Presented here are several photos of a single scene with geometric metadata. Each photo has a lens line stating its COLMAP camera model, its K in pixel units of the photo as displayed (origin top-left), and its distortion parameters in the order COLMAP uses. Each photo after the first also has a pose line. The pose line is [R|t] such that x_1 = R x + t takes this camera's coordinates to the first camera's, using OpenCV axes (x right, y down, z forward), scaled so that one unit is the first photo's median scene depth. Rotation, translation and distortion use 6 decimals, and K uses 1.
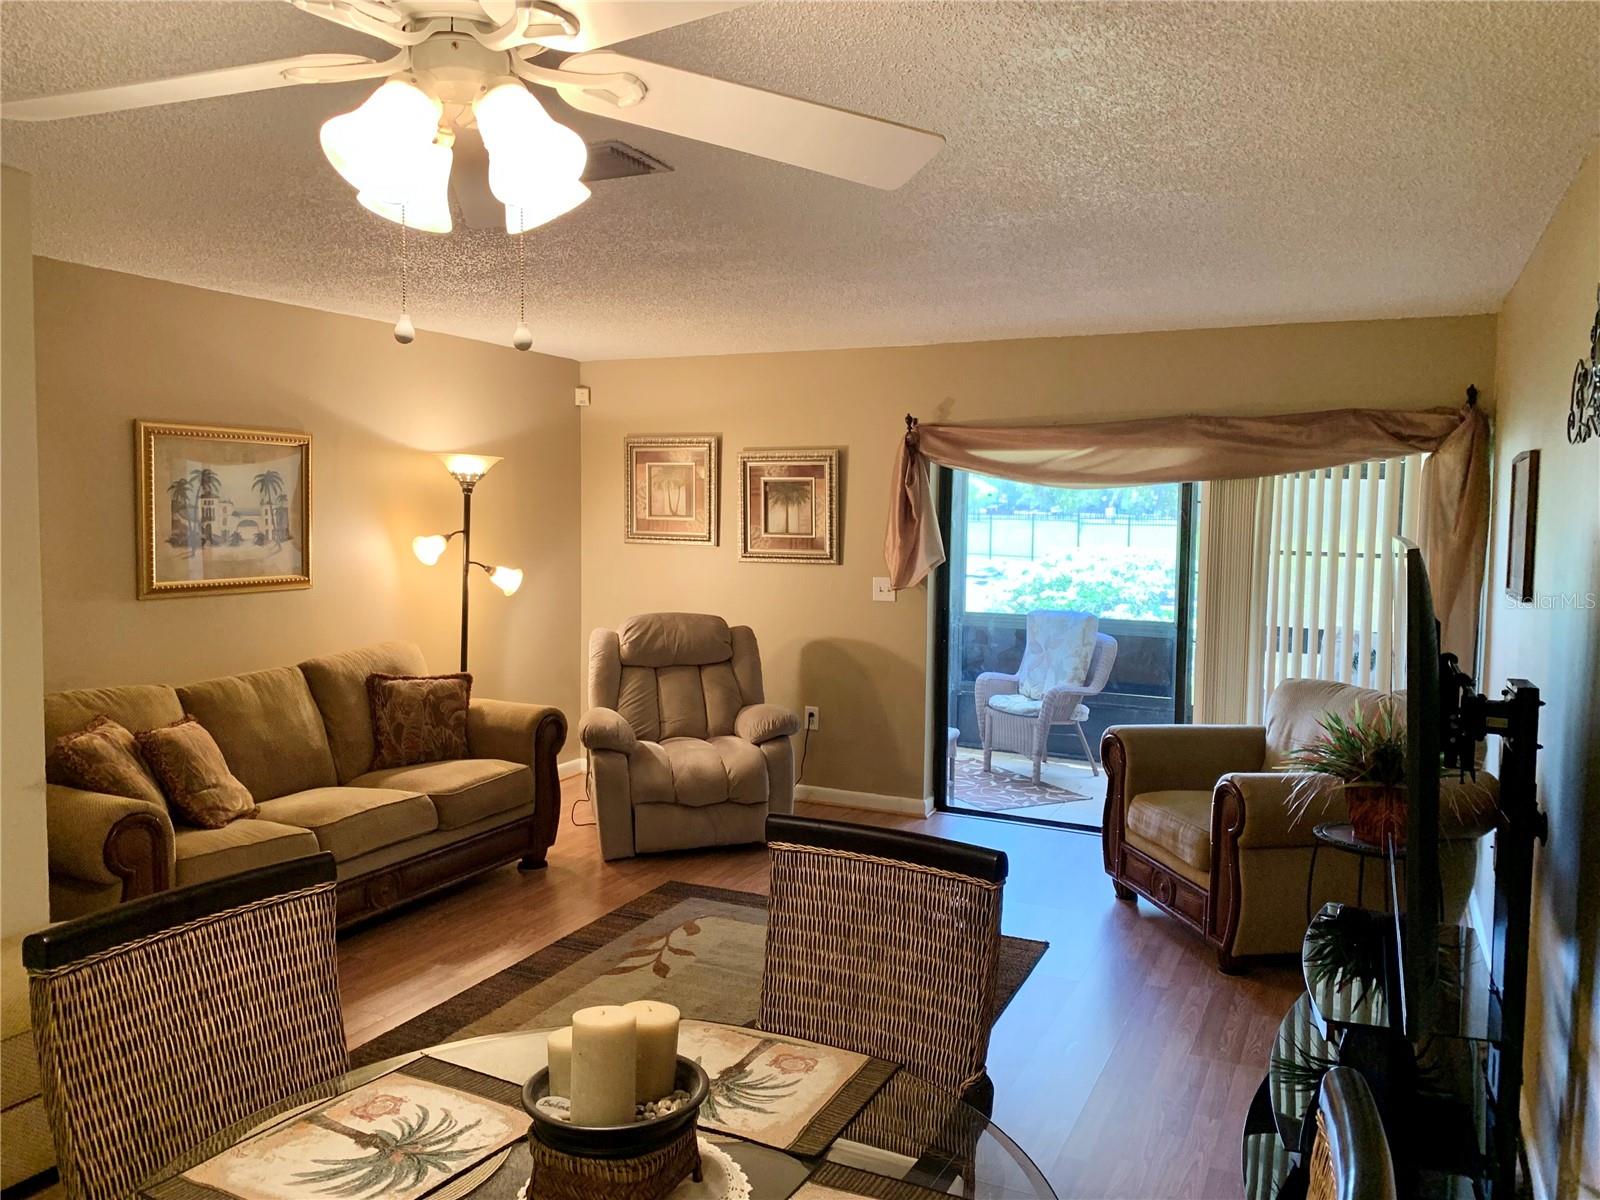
lens RADIAL K [[1206.3, 0, 822.2], [0, 1206.3, 580.1], [0, 0, 1]] dist [0.047323, -0.048910]
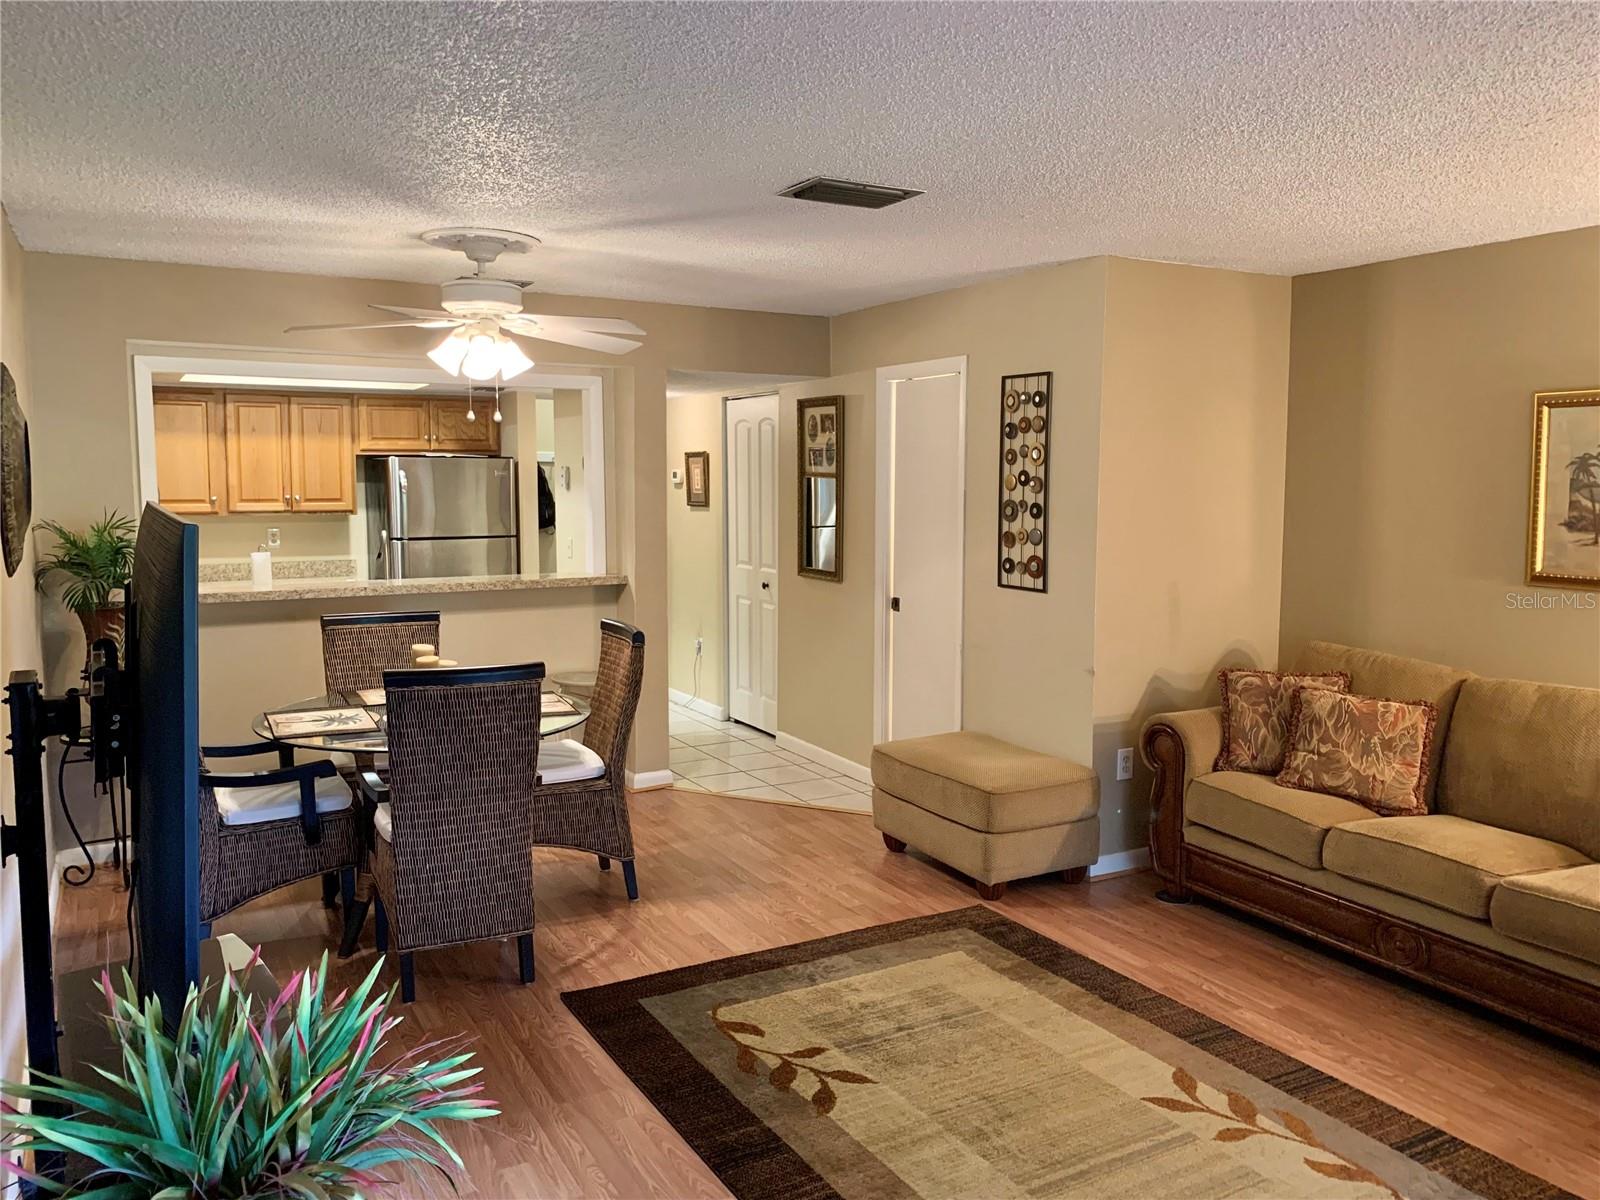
lens RADIAL K [[1206.3, 0, 771.2], [0, 1206.3, 582.3], [0, 0, 1]] dist [0.047323, -0.048910]
pose [[-0.600716, 0.060119, -0.797199, 0.449168], [-0.055679, 0.991601, 0.116735, -0.052951], [0.797521, 0.114512, -0.592323, 0.918795]]
